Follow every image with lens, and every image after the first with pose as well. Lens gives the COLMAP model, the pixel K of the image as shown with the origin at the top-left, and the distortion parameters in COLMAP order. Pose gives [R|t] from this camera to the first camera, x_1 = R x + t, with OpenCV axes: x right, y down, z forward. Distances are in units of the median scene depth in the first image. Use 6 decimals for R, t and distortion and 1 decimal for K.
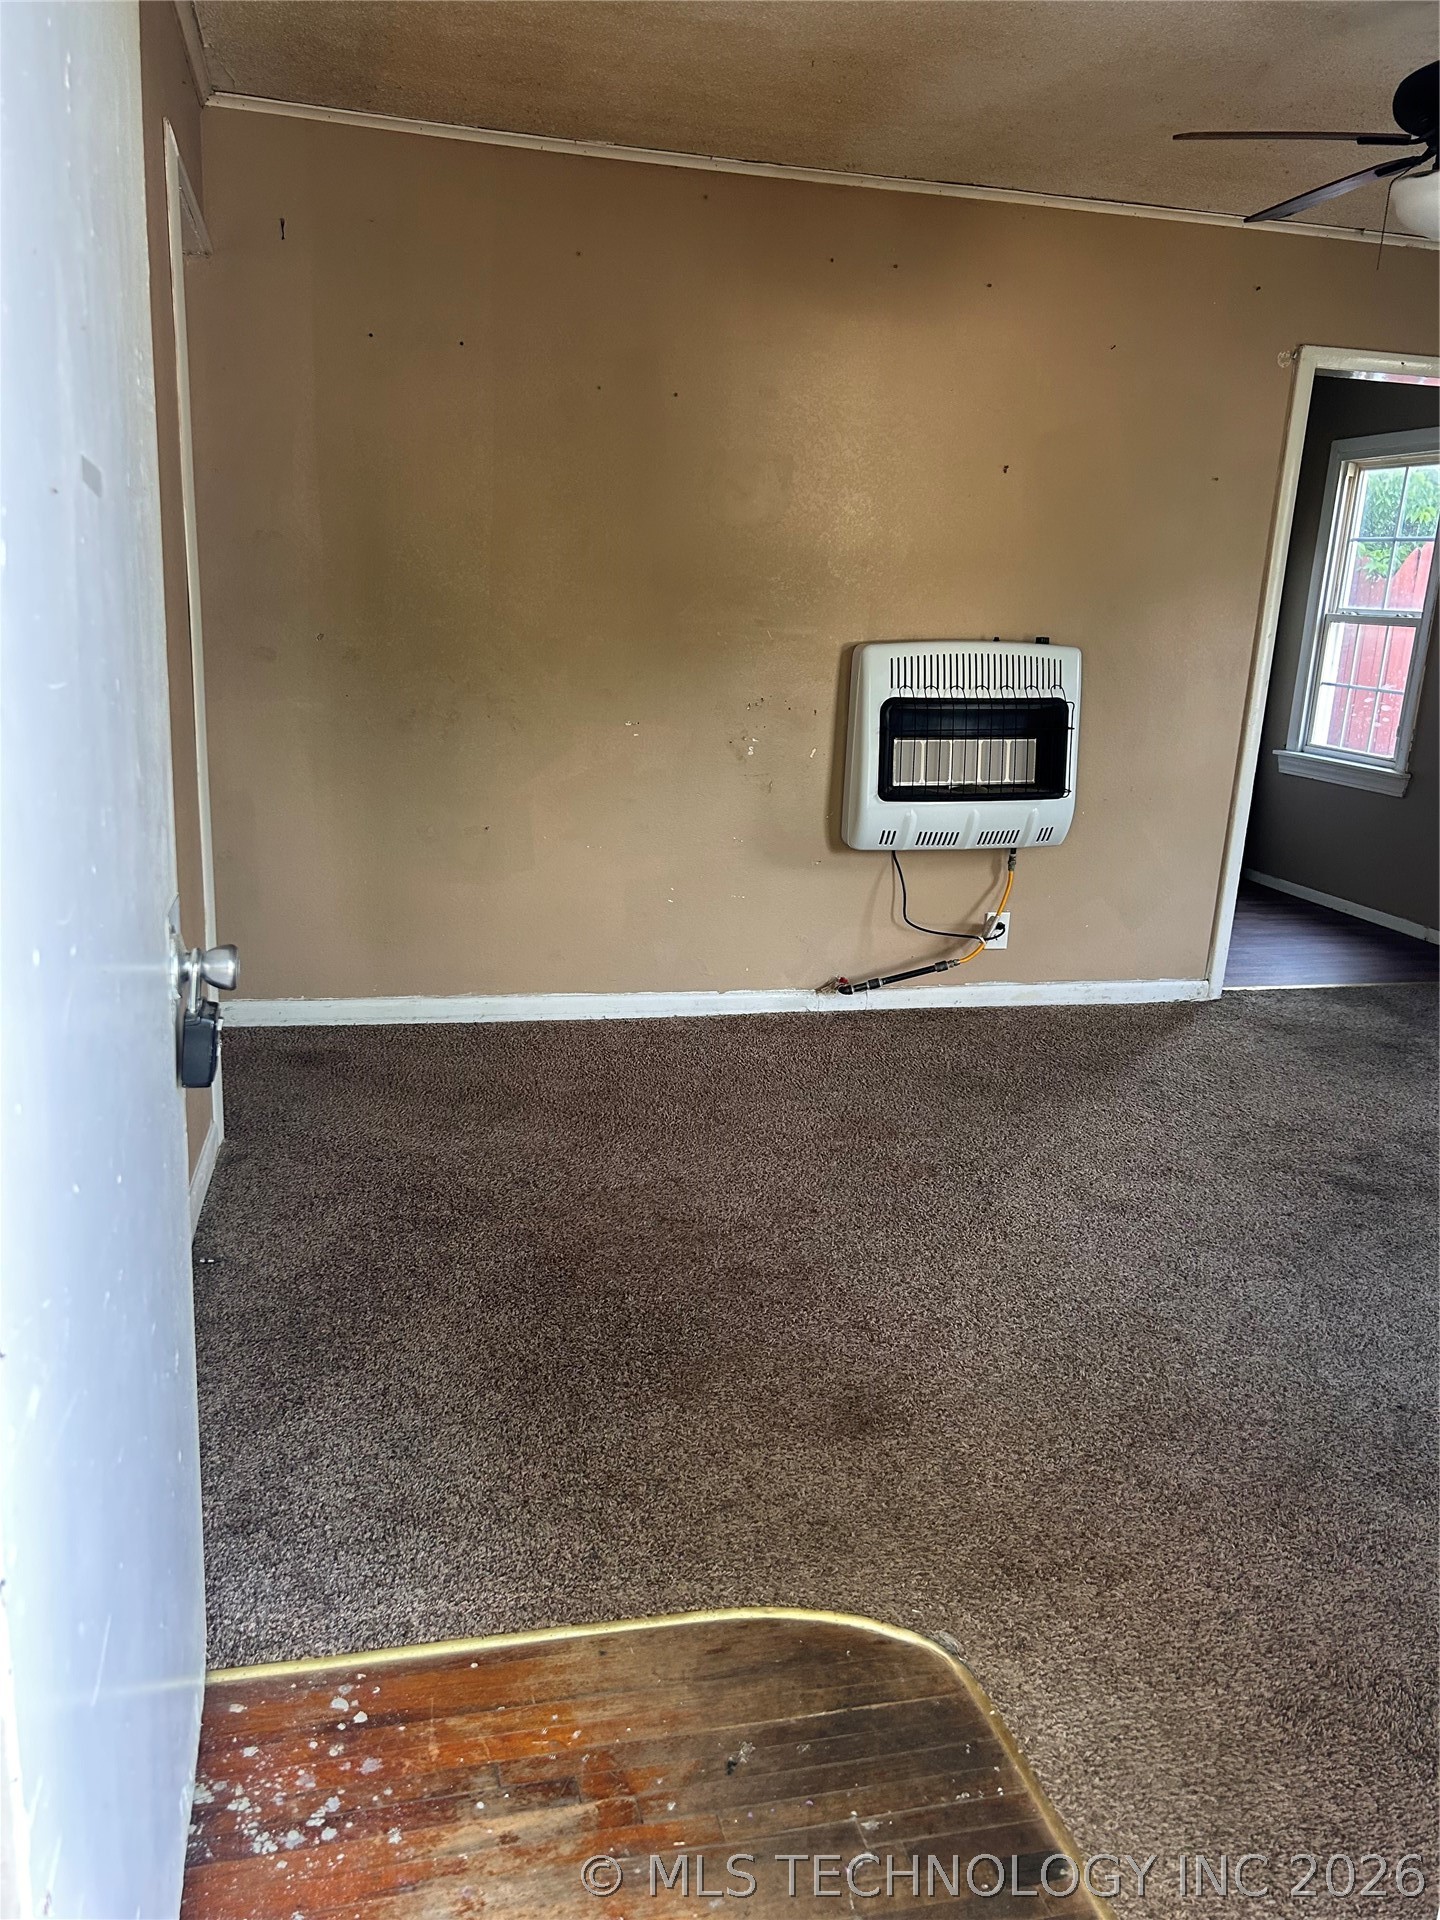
lens RADIAL K [[1426.2, 0, 707.8], [0, 1426.2, 957.4], [0, 0, 1]] dist [0.061300, -0.078646]
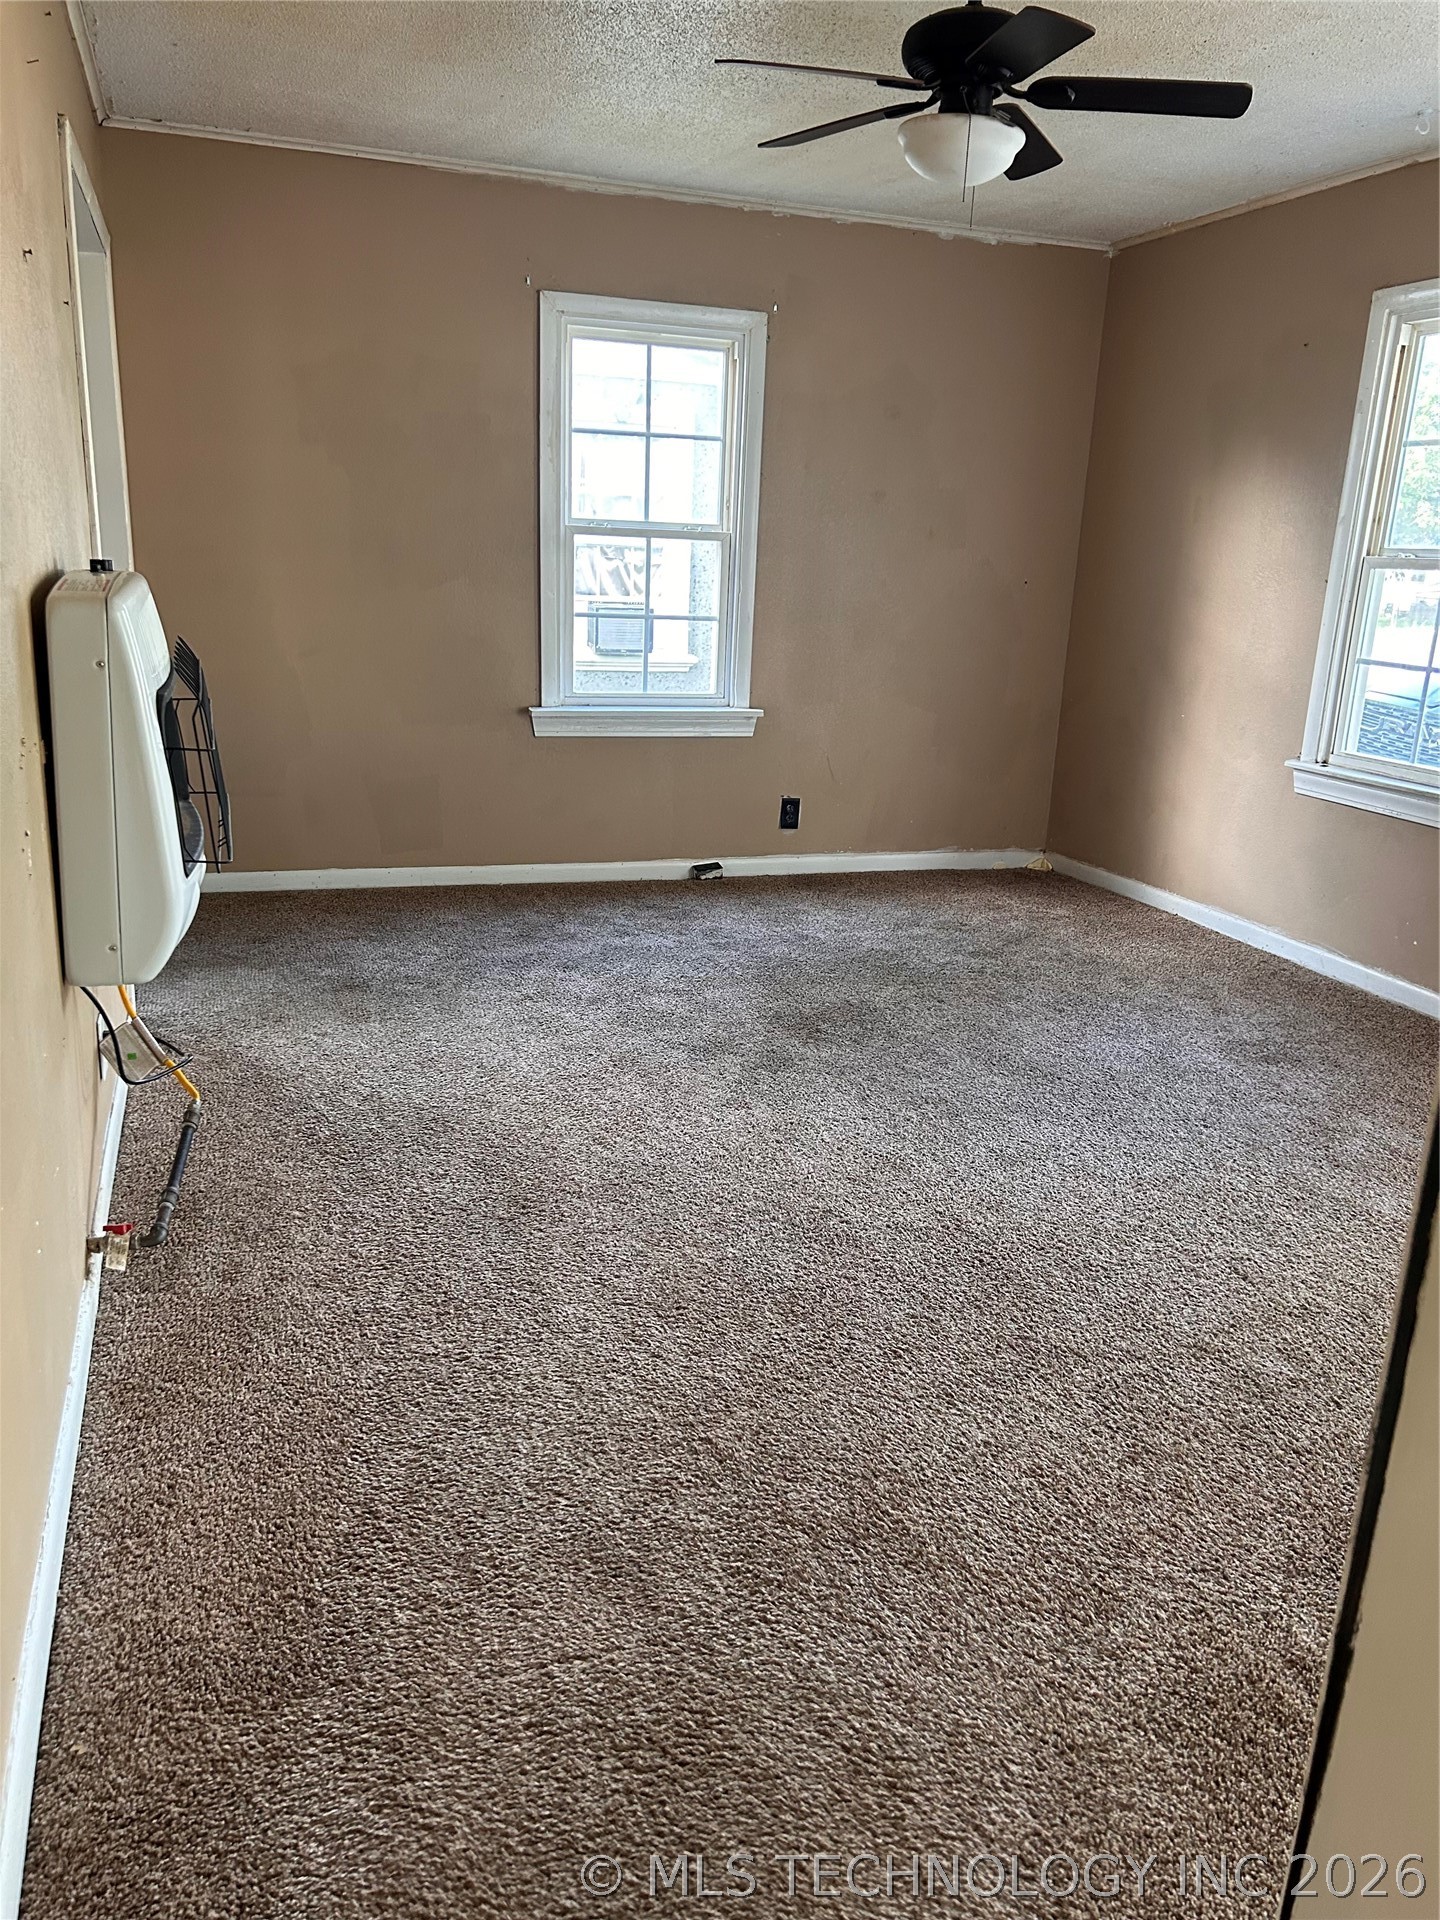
lens RADIAL K [[1426.2, 0, 707.8], [0, 1426.2, 957.4], [0, 0, 1]] dist [0.061300, -0.078646]
pose [[-0.090413, -0.317939, 0.943790, -0.395232], [0.204700, 0.921505, 0.330042, -0.208492], [-0.974640, 0.223034, -0.018234, 0.796950]]
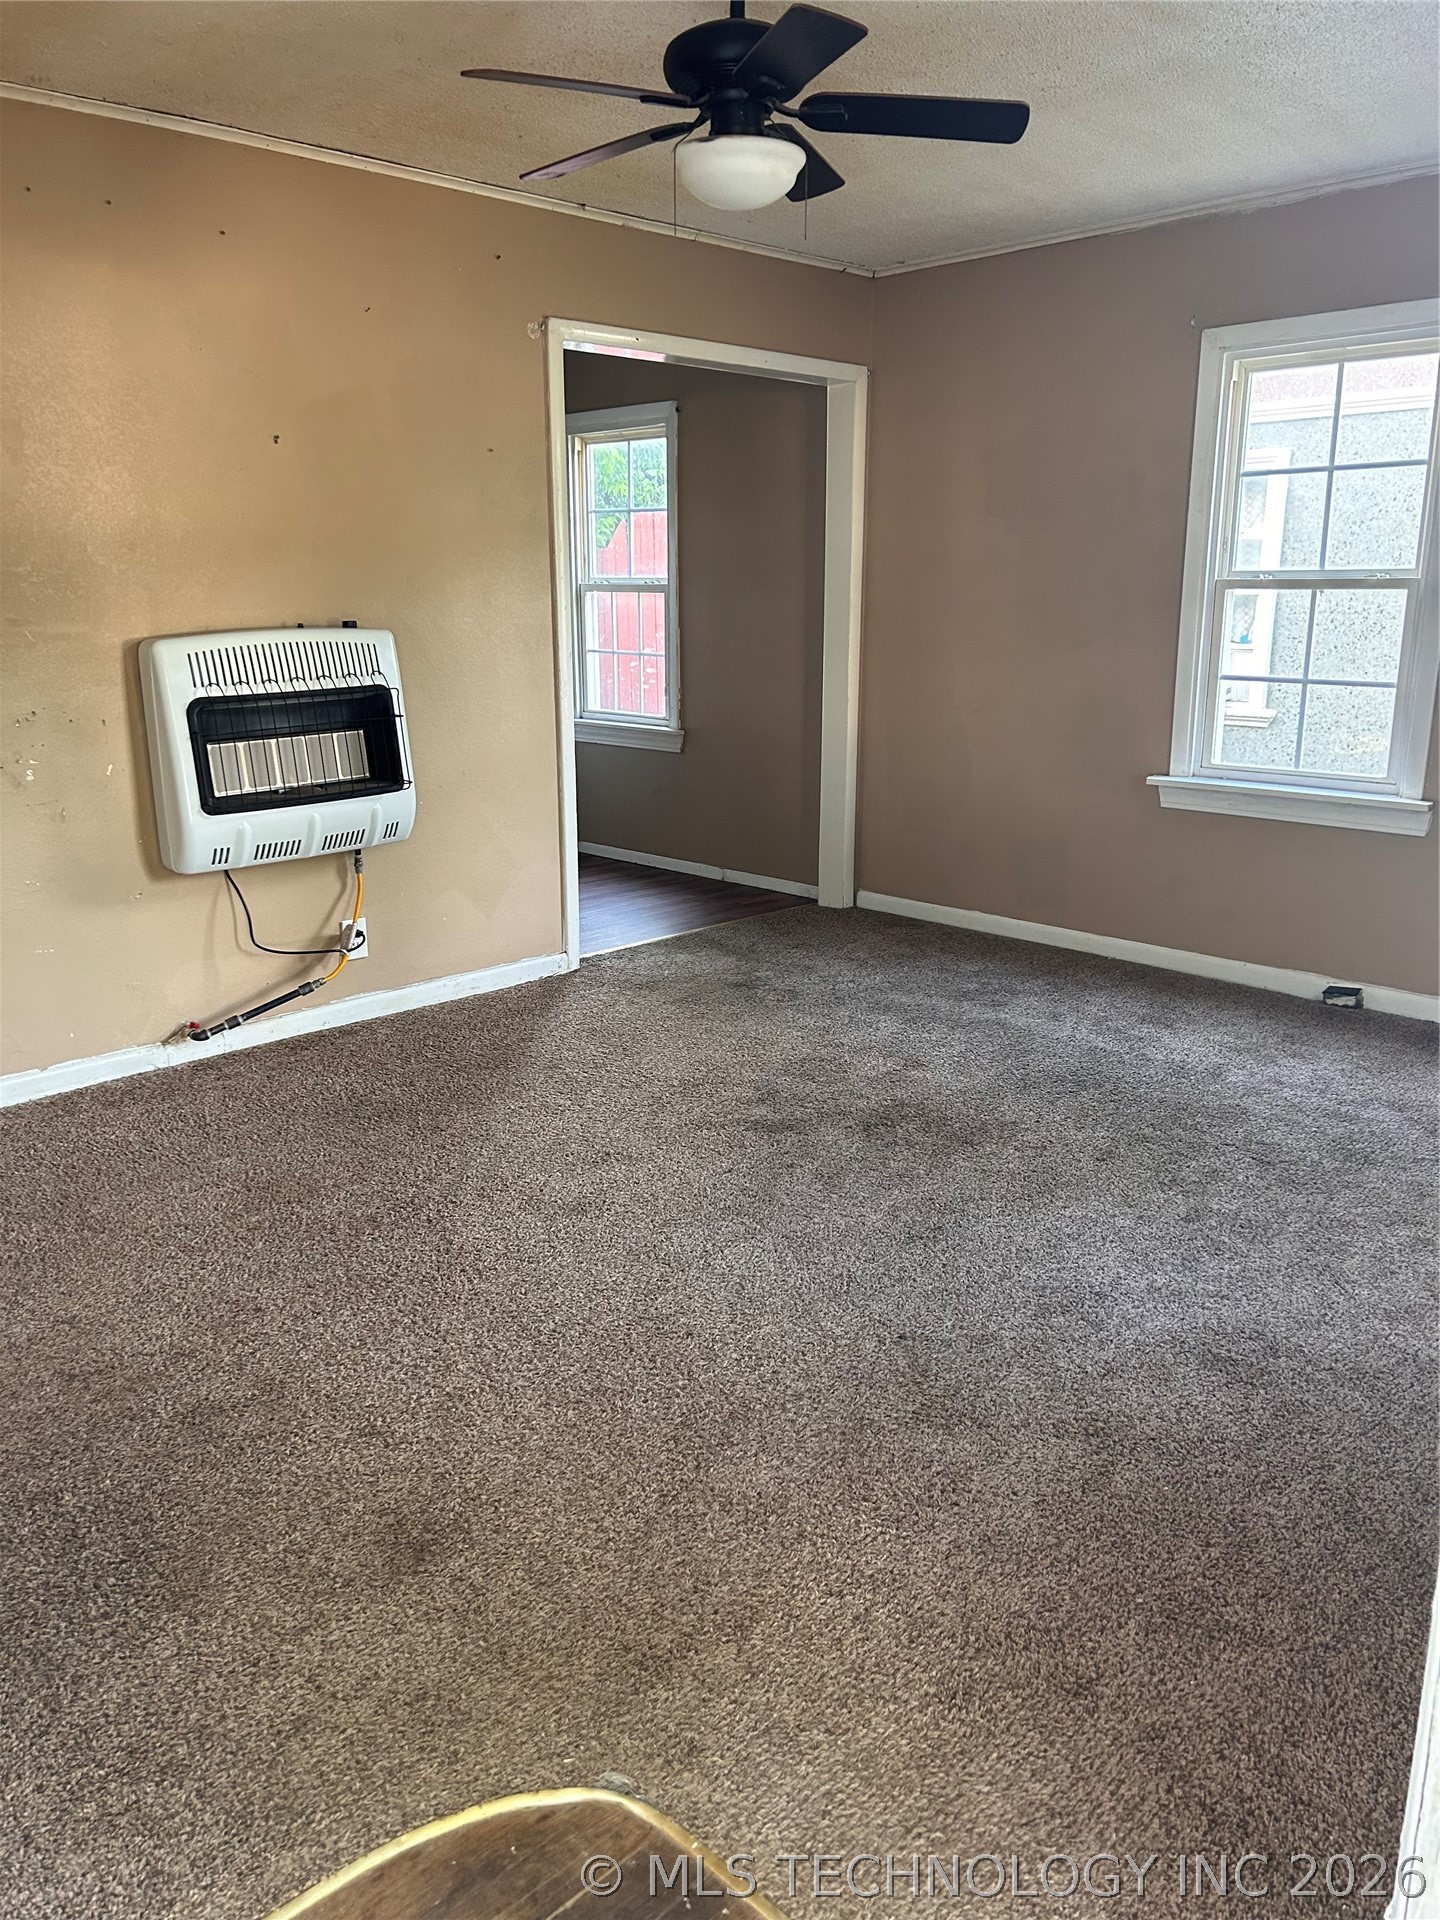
lens RADIAL K [[1430.3, 0, 716.1], [0, 1430.3, 949.3], [0, 0, 1]] dist [0.041453, -0.046418]
pose [[0.859238, -0.172078, 0.481767, -0.047709], [0.167941, 0.984420, 0.052092, -0.022497], [-0.483225, 0.036149, 0.874750, 0.080166]]
